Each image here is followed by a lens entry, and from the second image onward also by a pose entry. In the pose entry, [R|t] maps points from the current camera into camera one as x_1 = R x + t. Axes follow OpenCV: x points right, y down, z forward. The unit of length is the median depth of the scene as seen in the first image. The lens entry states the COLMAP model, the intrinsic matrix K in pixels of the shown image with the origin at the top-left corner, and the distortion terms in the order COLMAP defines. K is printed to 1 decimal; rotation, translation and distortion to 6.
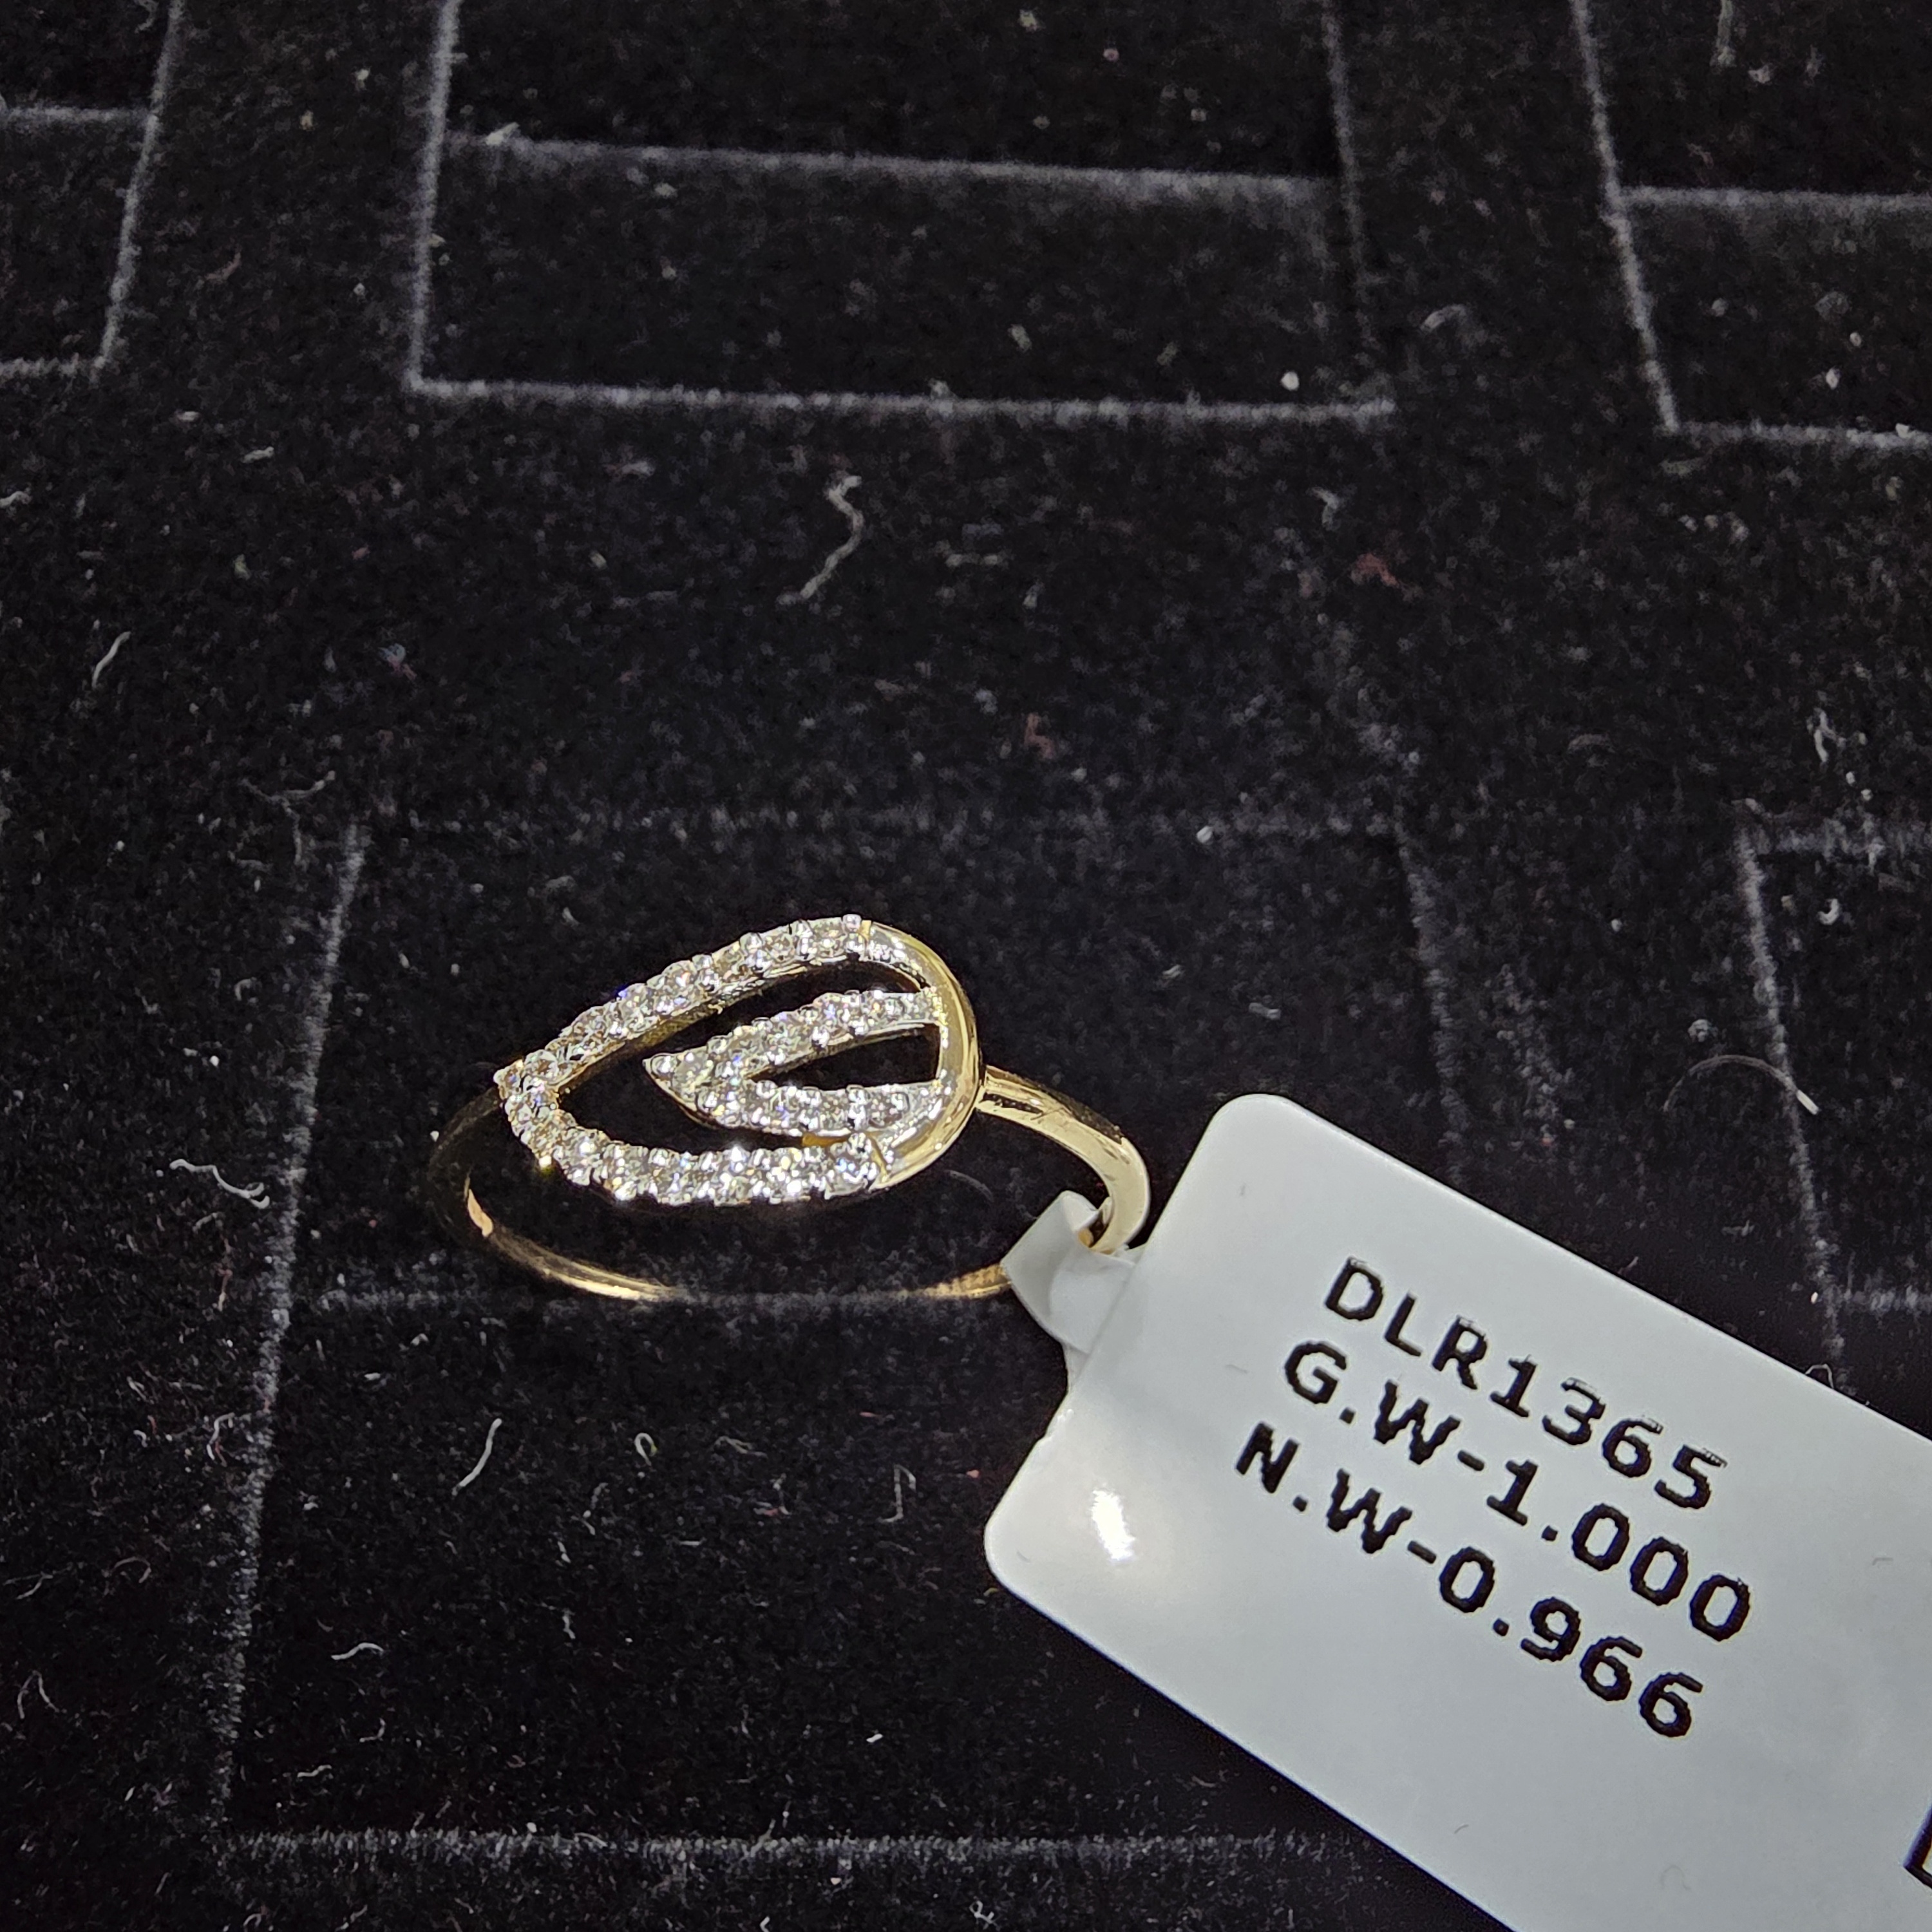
lens RADIAL K [[1822.3, 0, 967.1], [0, 1822.3, 969.5], [0, 0, 1]] dist [0.014460, 0.000000]
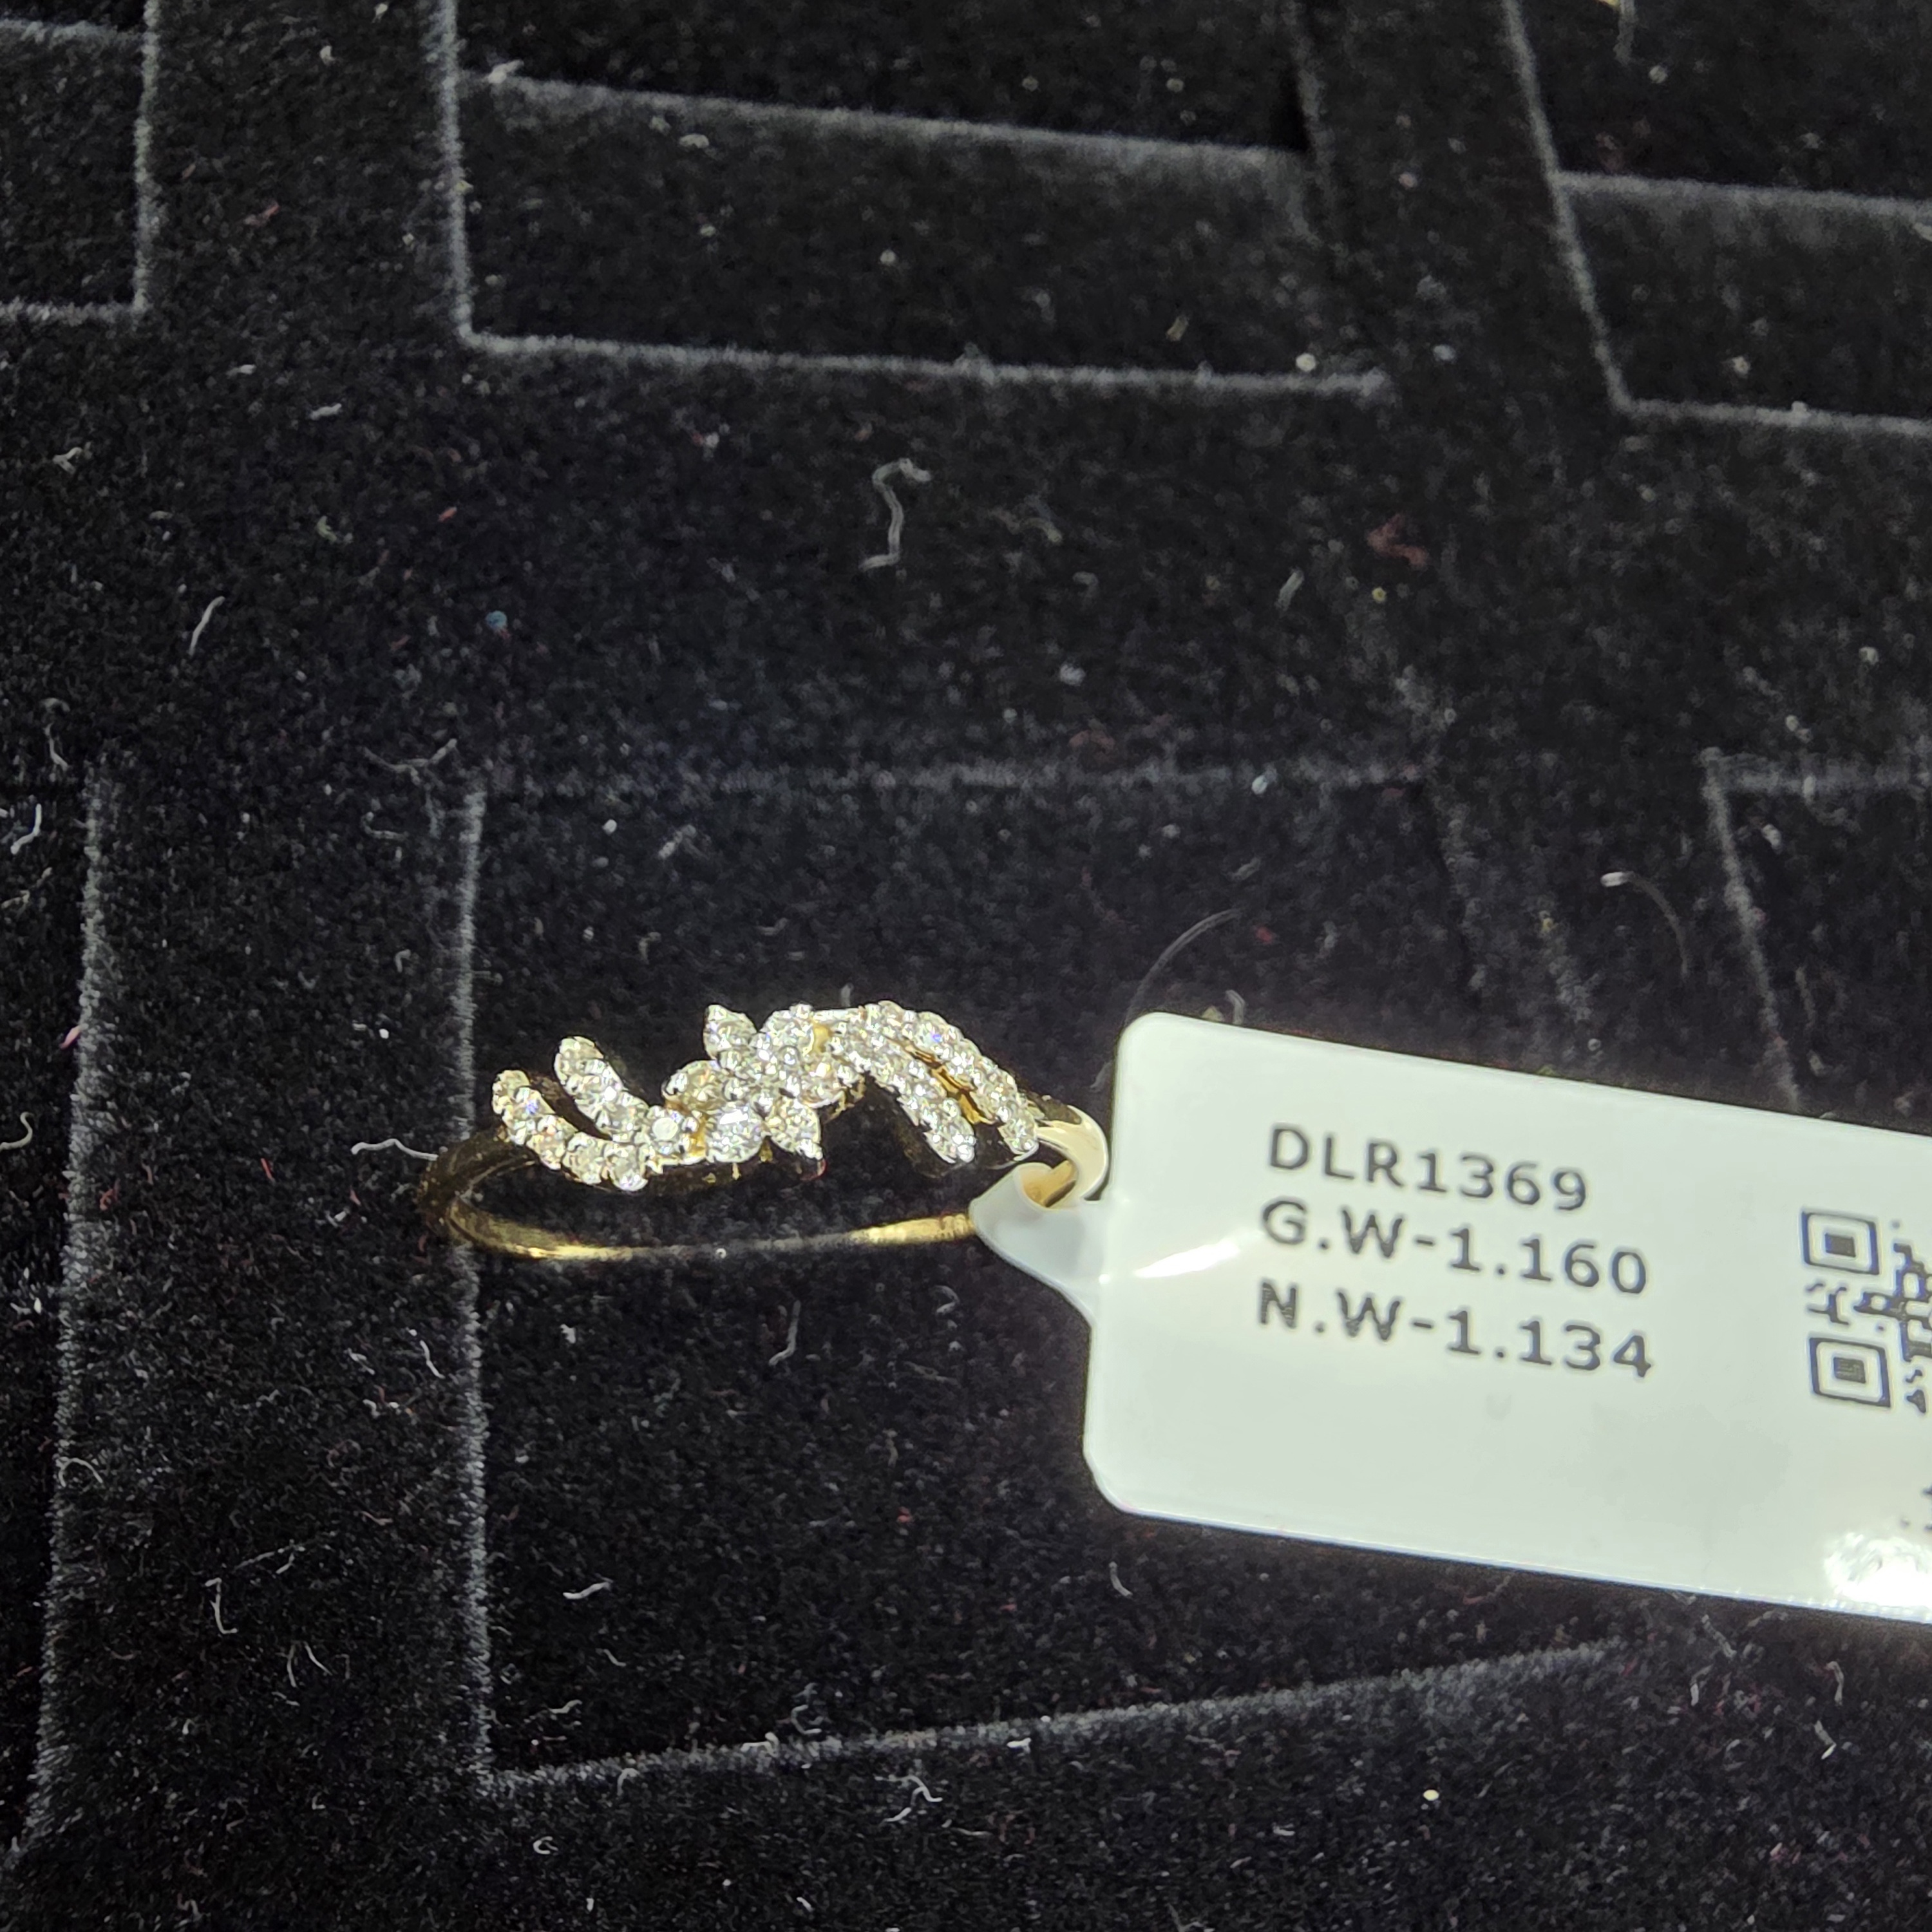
lens RADIAL K [[1822.3, 0, 962.0], [0, 1822.3, 954.3], [0, 0, 1]] dist [0.014460, 0.000000]
pose [[0.983606, -0.033420, 0.177208, -0.245649], [0.024338, 0.998288, 0.053180, -0.035635], [-0.178682, -0.047995, 0.982736, -0.041898]]
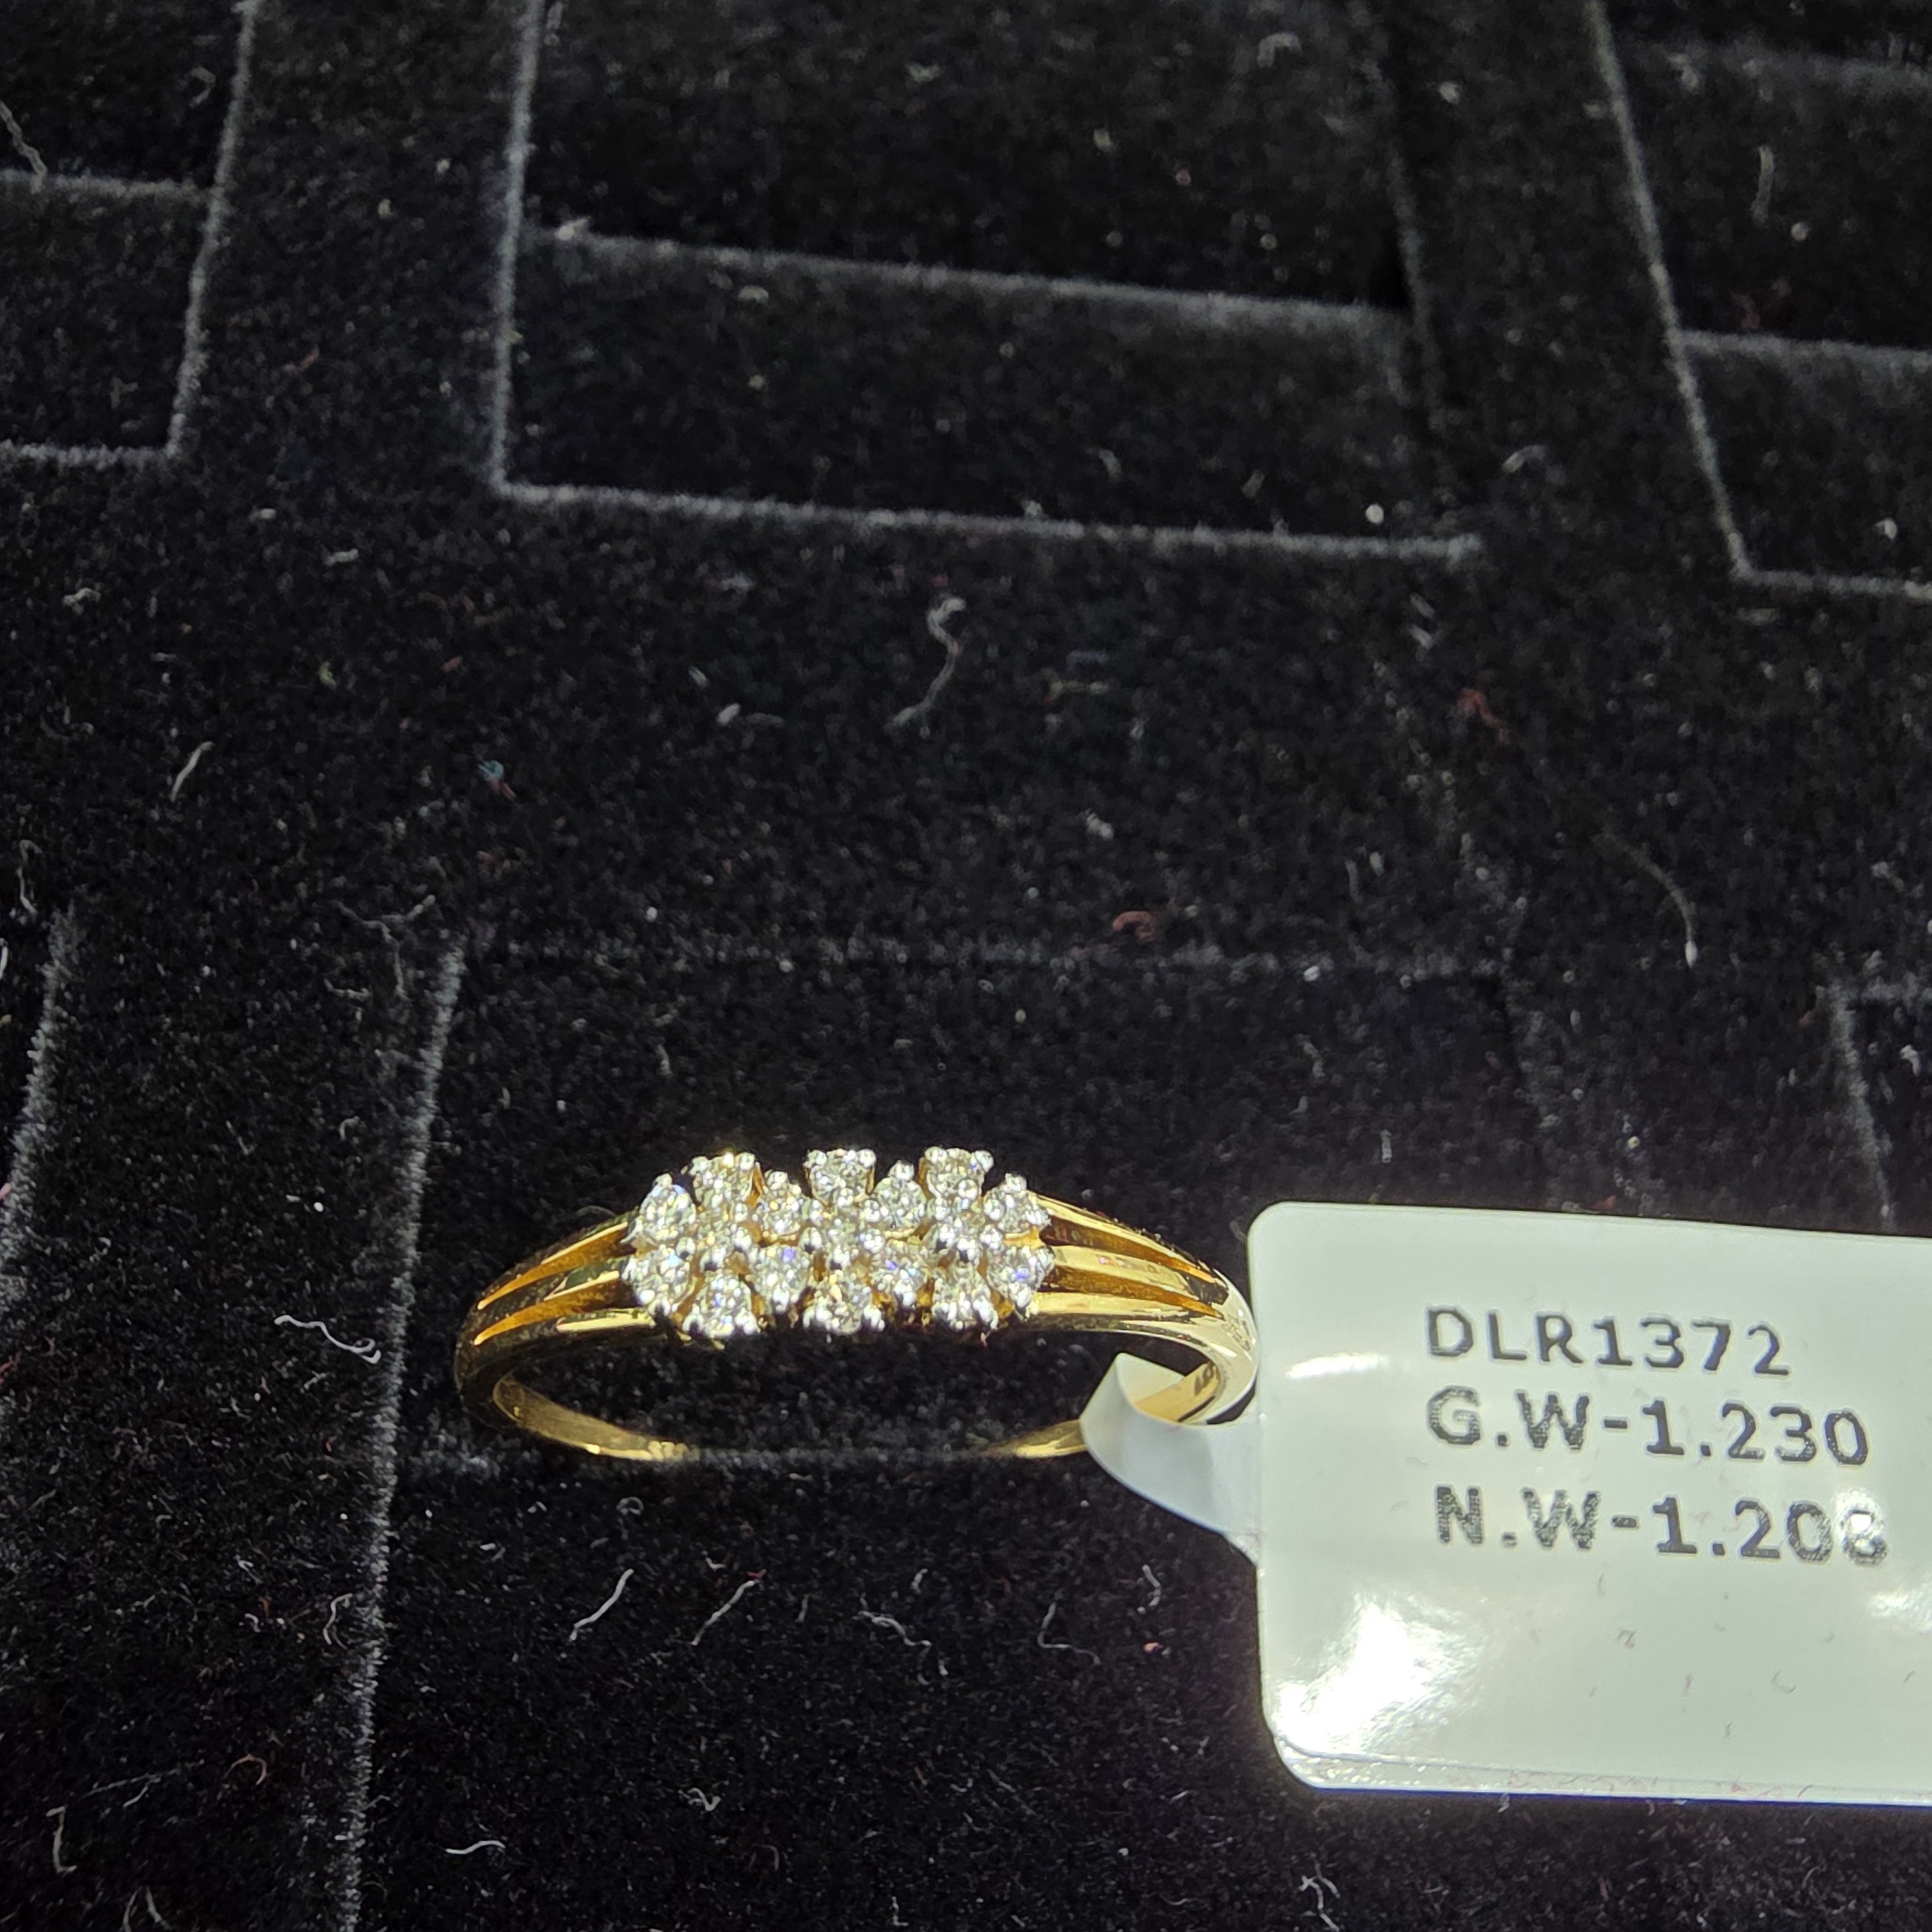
lens RADIAL K [[1822.3, 0, 966.7], [0, 1822.3, 964.3], [0, 0, 1]] dist [0.014460, 0.000000]
pose [[0.996748, 0.018789, 0.078364, -0.138103], [-0.016541, 0.999436, -0.029235, -0.047576], [-0.078869, 0.027843, 0.996496, 0.027275]]
